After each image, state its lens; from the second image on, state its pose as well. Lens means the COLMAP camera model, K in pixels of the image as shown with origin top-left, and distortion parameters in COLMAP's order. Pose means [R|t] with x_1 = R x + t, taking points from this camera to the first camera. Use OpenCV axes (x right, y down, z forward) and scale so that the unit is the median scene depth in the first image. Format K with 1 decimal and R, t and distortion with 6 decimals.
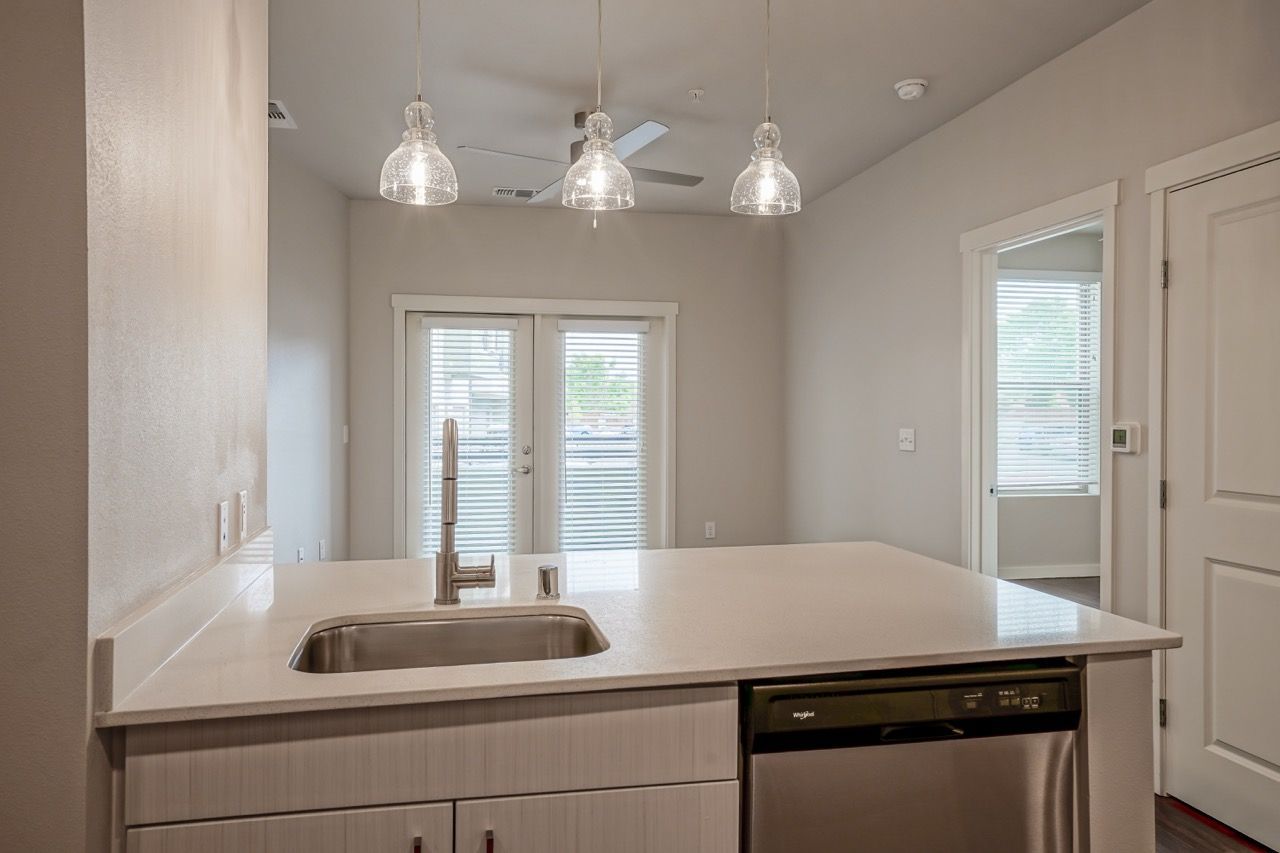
lens RADIAL K [[866.4, 0, 645.1], [0, 866.4, 427.3], [0, 0, 1]] dist [-0.009120, -0.000242]
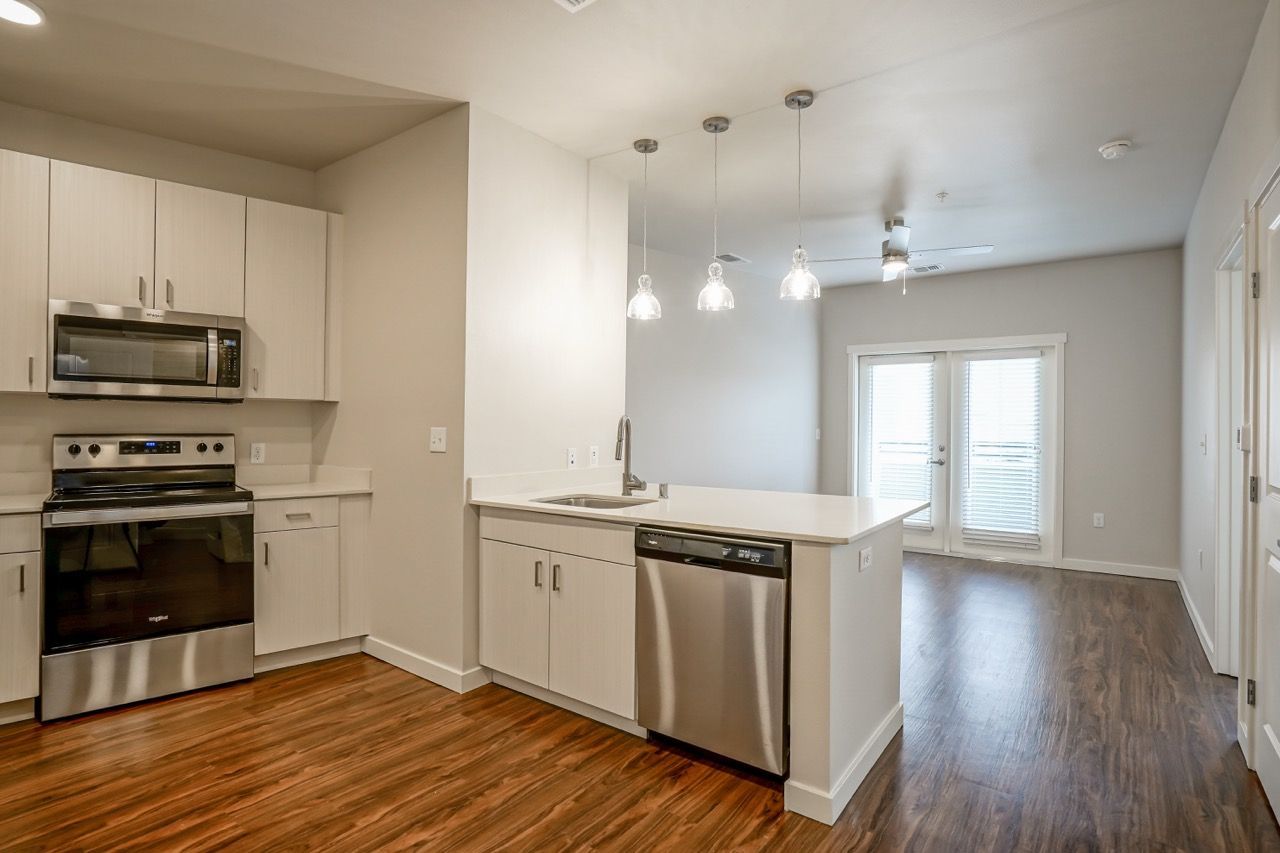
lens RADIAL K [[618.5, 0, 647.6], [0, 618.5, 426.8], [0, 0, 1]] dist [-0.047444, 0.008275]
pose [[0.685022, 0.006948, -0.728490, 0.623005], [-0.018435, 0.999800, -0.007800, 0.020037], [0.728290, 0.018772, 0.685012, -0.056940]]
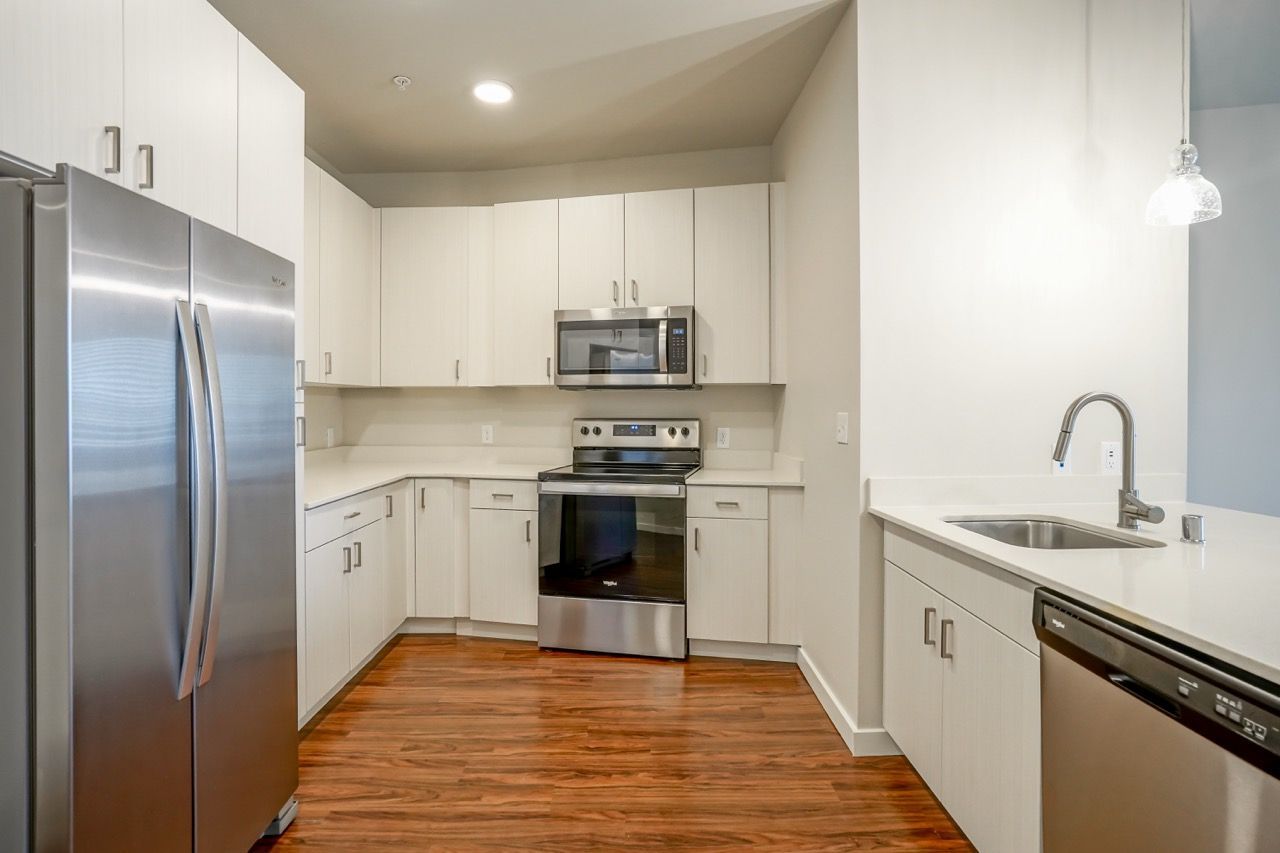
lens RADIAL K [[653.5, 0, 646.1], [0, 653.5, 405.2], [0, 0, 1]] dist [-0.052193, 0.007293]
pose [[-0.167635, -0.000174, -0.985849, 0.541244], [-0.013215, 0.999911, 0.002071, 0.011854], [0.985760, 0.013375, -0.167623, 0.260797]]
